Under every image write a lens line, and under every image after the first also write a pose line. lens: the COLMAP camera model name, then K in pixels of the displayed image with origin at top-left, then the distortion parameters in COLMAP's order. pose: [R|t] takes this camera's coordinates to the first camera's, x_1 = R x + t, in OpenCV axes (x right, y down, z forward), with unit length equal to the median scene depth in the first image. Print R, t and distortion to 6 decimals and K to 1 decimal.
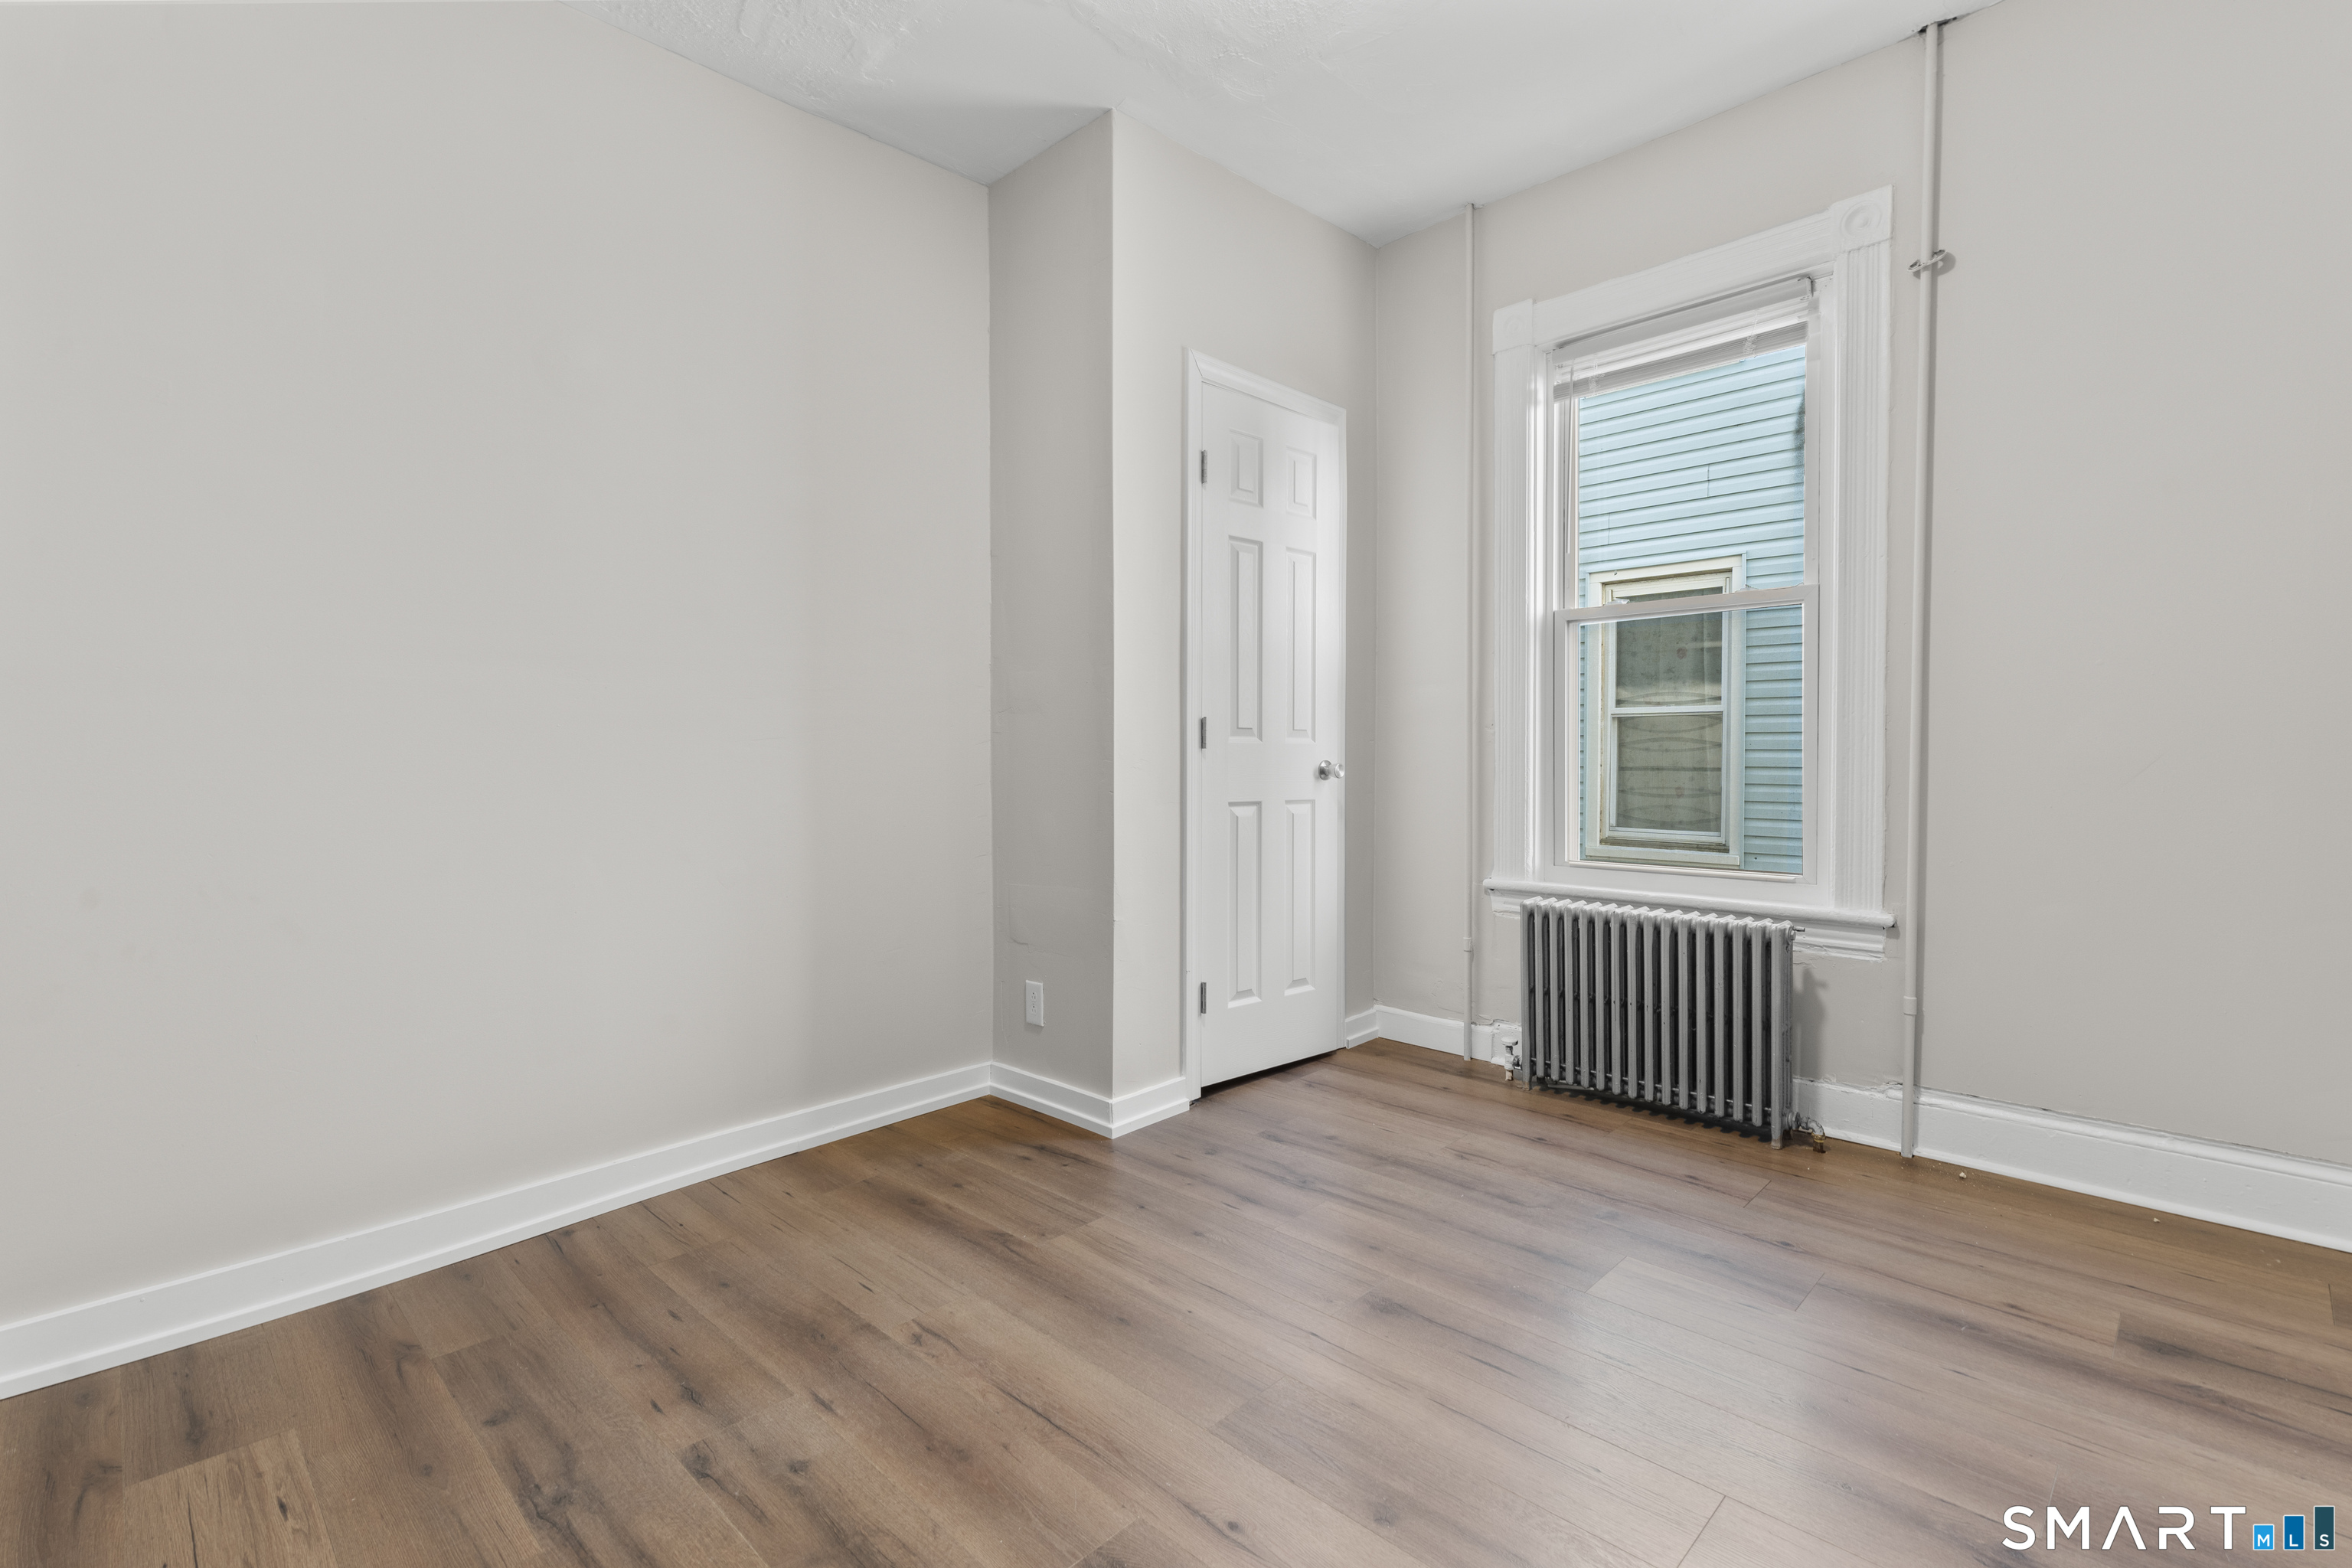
lens RADIAL K [[1066.5, 0, 1174.1], [0, 1066.5, 753.4], [0, 0, 1]] dist [-0.005609, 0.003531]
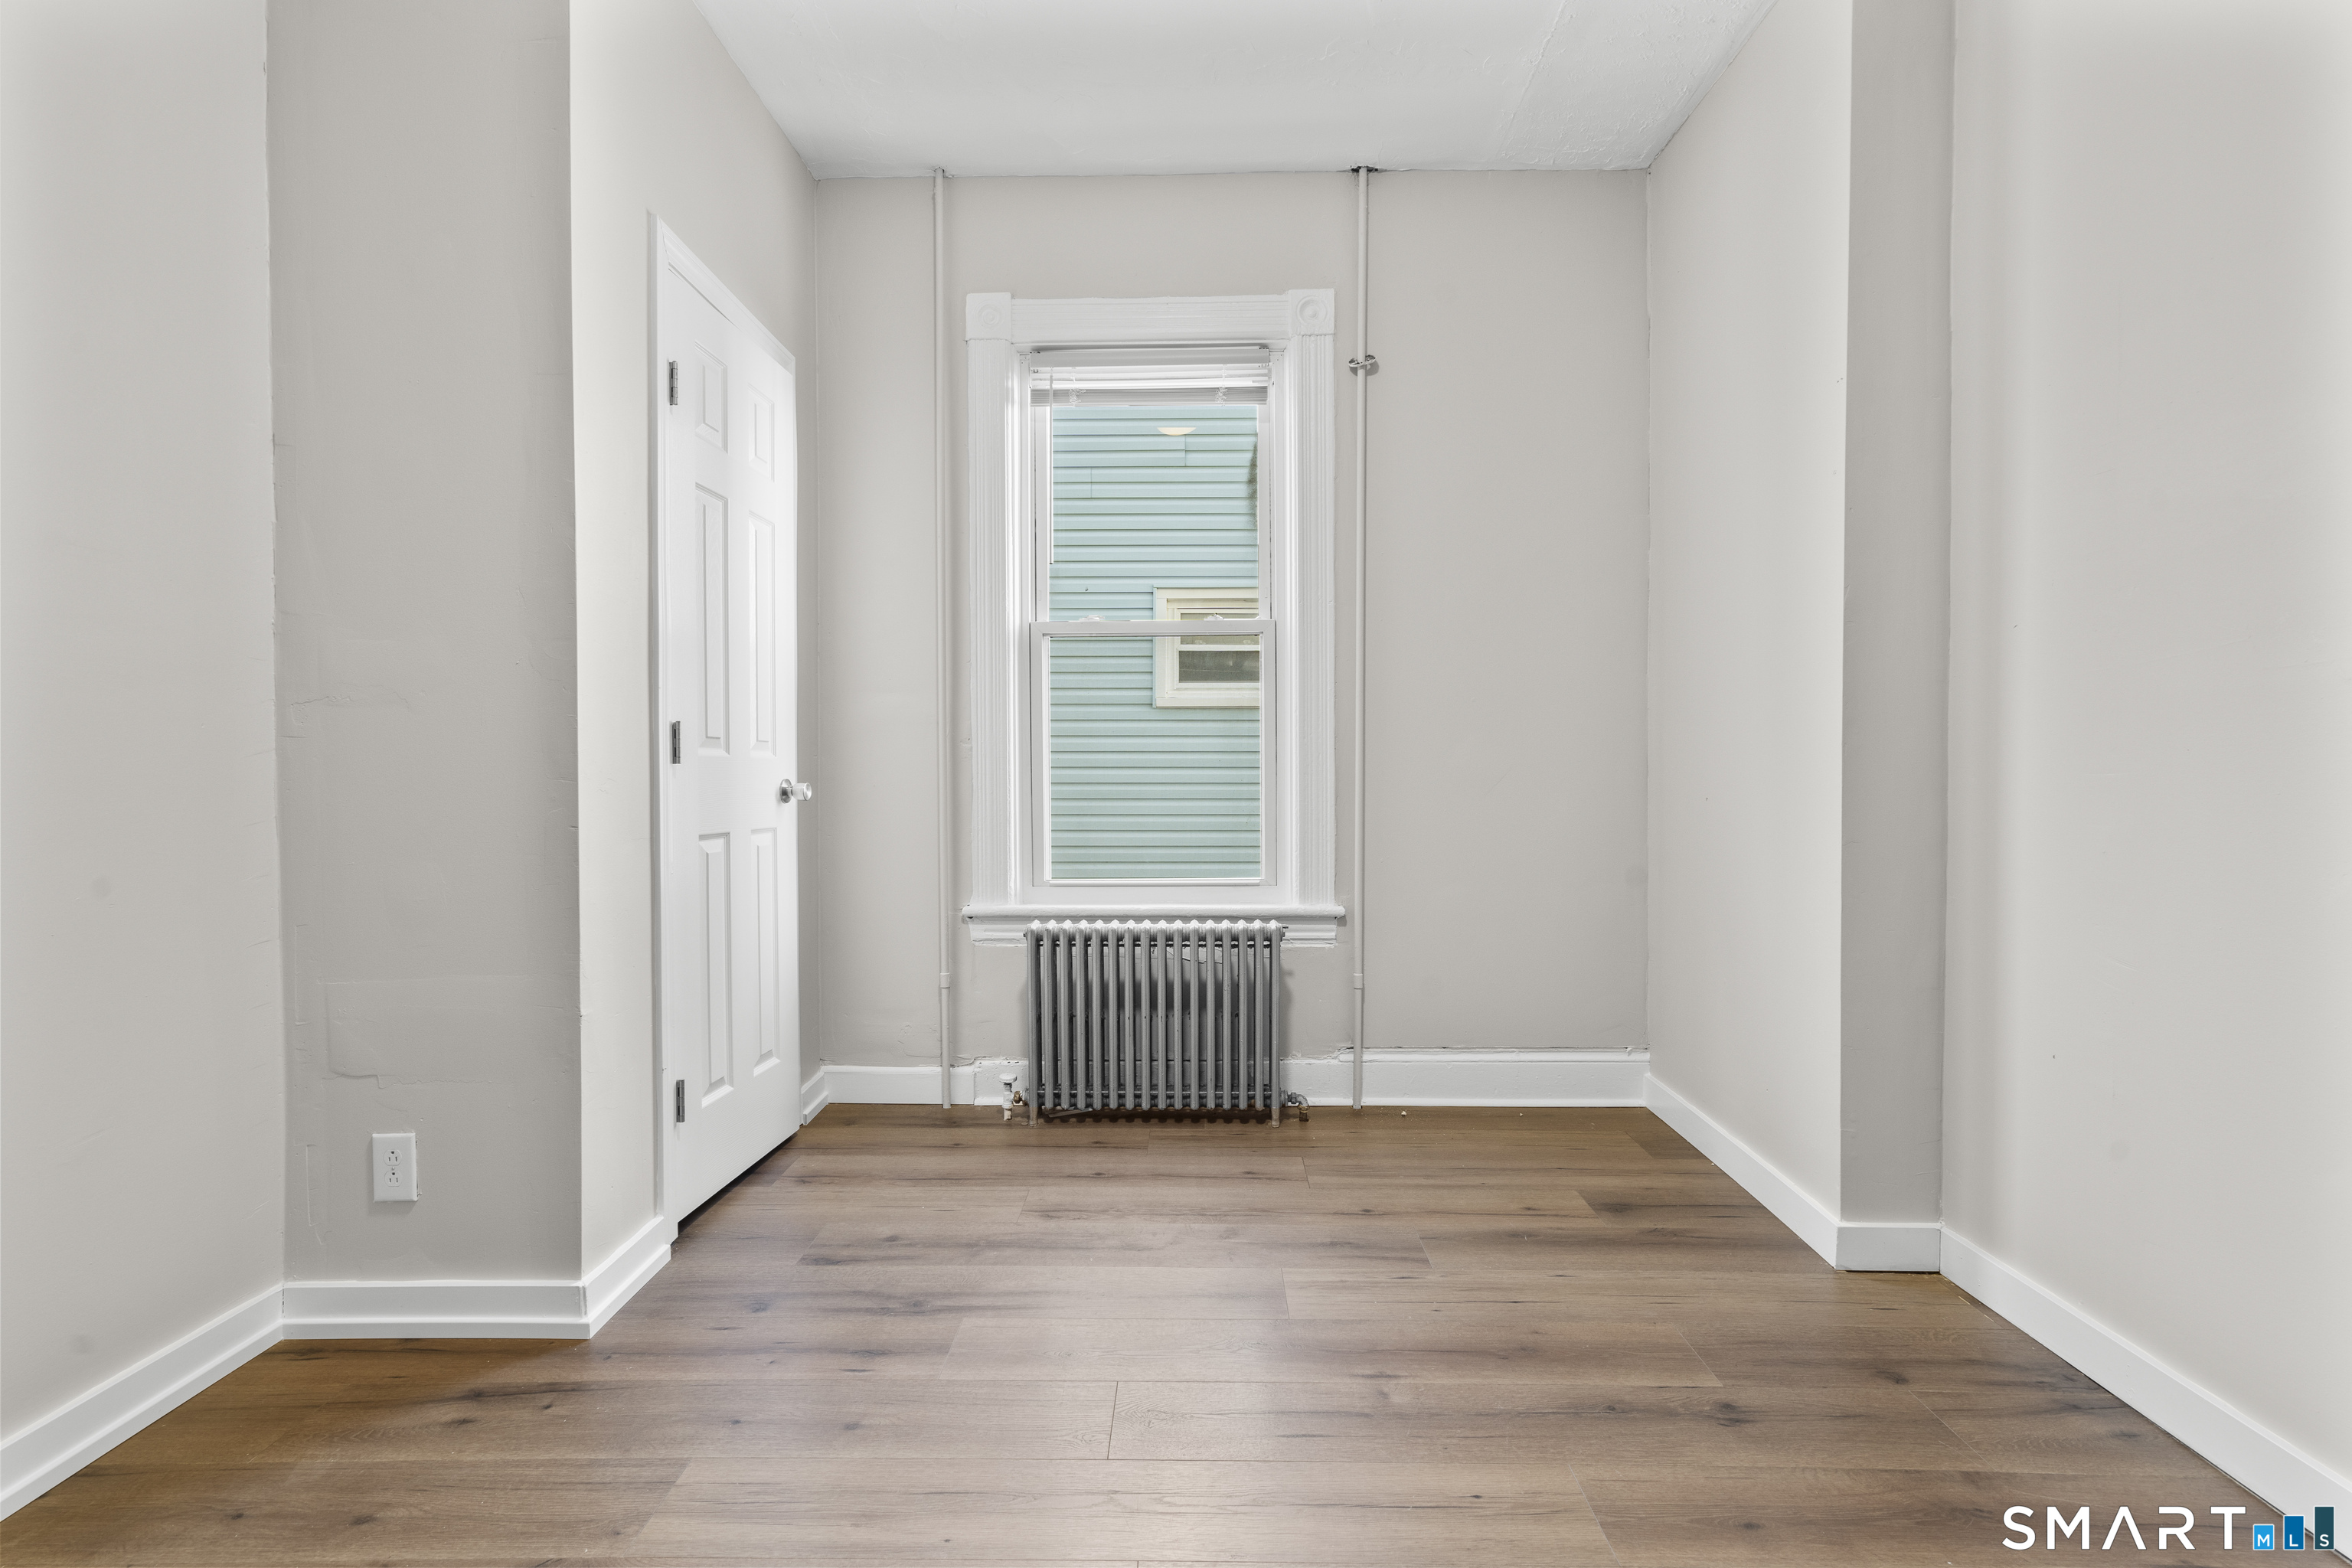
lens RADIAL K [[1066.5, 0, 1187.7], [0, 1066.5, 767.9], [0, 0, 1]] dist [-0.005609, 0.003531]
pose [[0.723332, 0.000519, 0.690500, -0.241974], [0.001167, 0.999997, -0.001974, 0.000255], [-0.690499, 0.002234, 0.723330, 0.238304]]
